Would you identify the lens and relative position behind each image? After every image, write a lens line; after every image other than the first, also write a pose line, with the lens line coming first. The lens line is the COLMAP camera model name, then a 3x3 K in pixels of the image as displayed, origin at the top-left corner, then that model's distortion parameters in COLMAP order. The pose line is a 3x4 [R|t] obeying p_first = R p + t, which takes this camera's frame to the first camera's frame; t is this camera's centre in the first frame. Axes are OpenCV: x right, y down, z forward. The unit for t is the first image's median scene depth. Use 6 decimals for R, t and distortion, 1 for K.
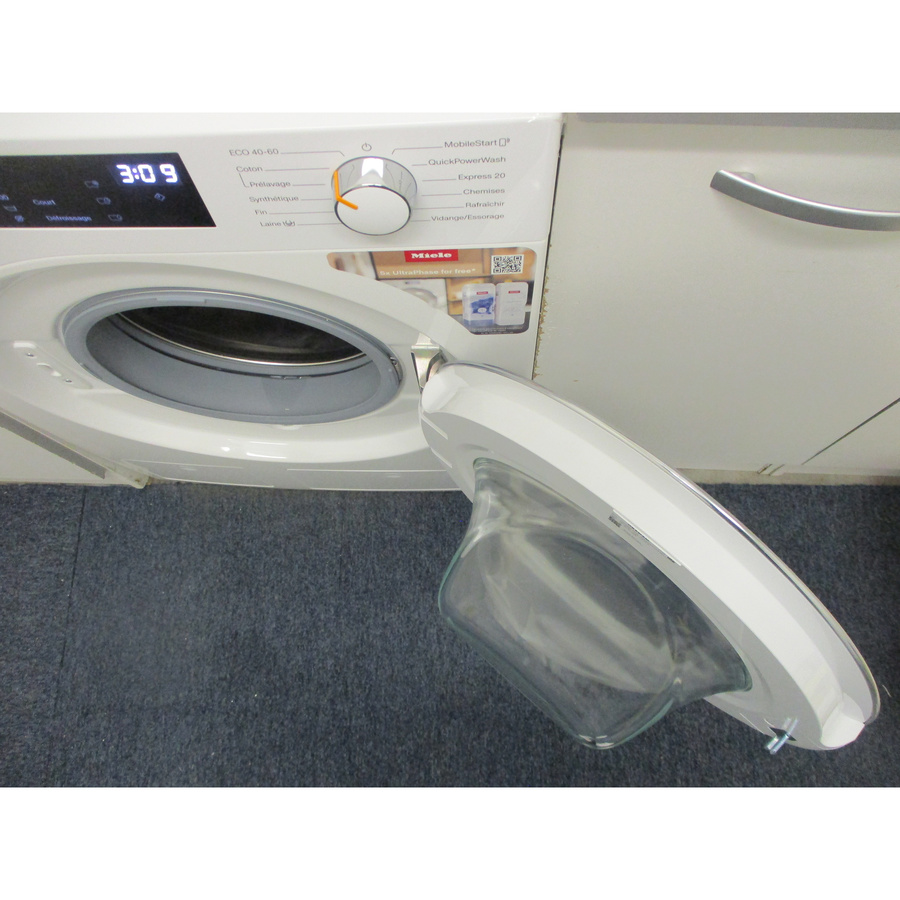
lens RADIAL K [[731.7, 0, 450.3], [0, 731.7, 449.5], [0, 0, 1]] dist [-0.011607, 0.008513]
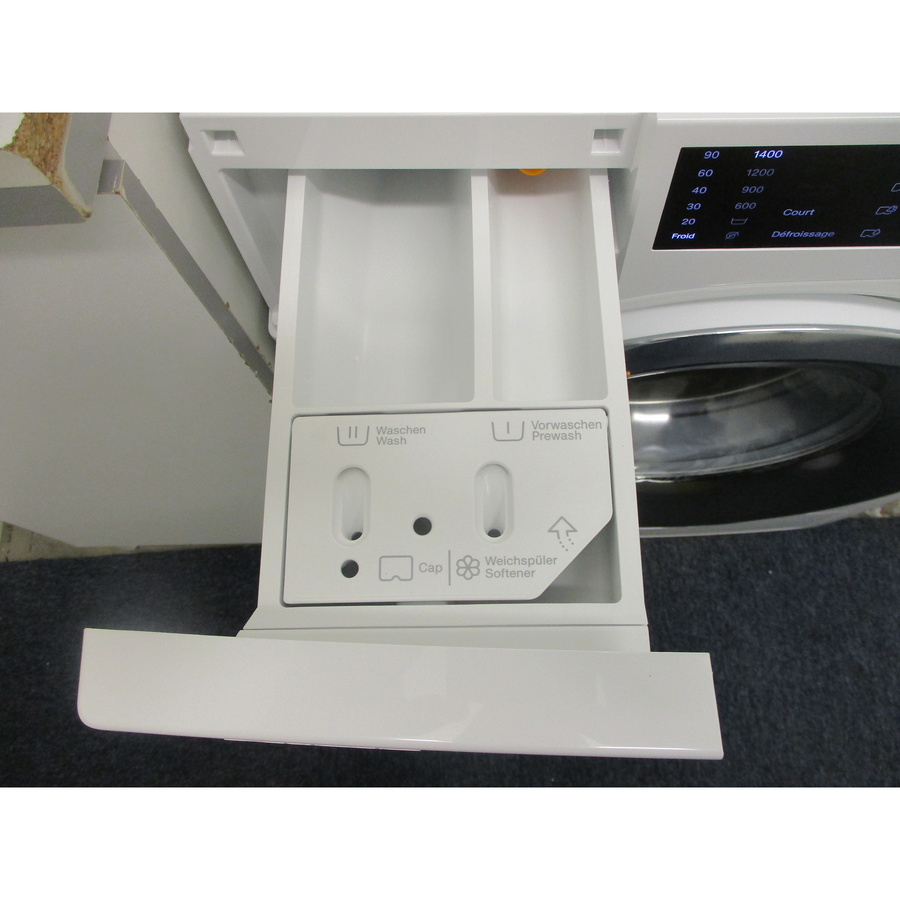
lens RADIAL K [[731.7, 0, 448.2], [0, 731.7, 450.4], [0, 0, 1]] dist [-0.011607, 0.008513]
pose [[0.998839, -0.040467, 0.026152, -0.393198], [0.041057, 0.998905, -0.022417, -0.040915], [-0.025217, 0.023465, 0.999407, 0.116378]]
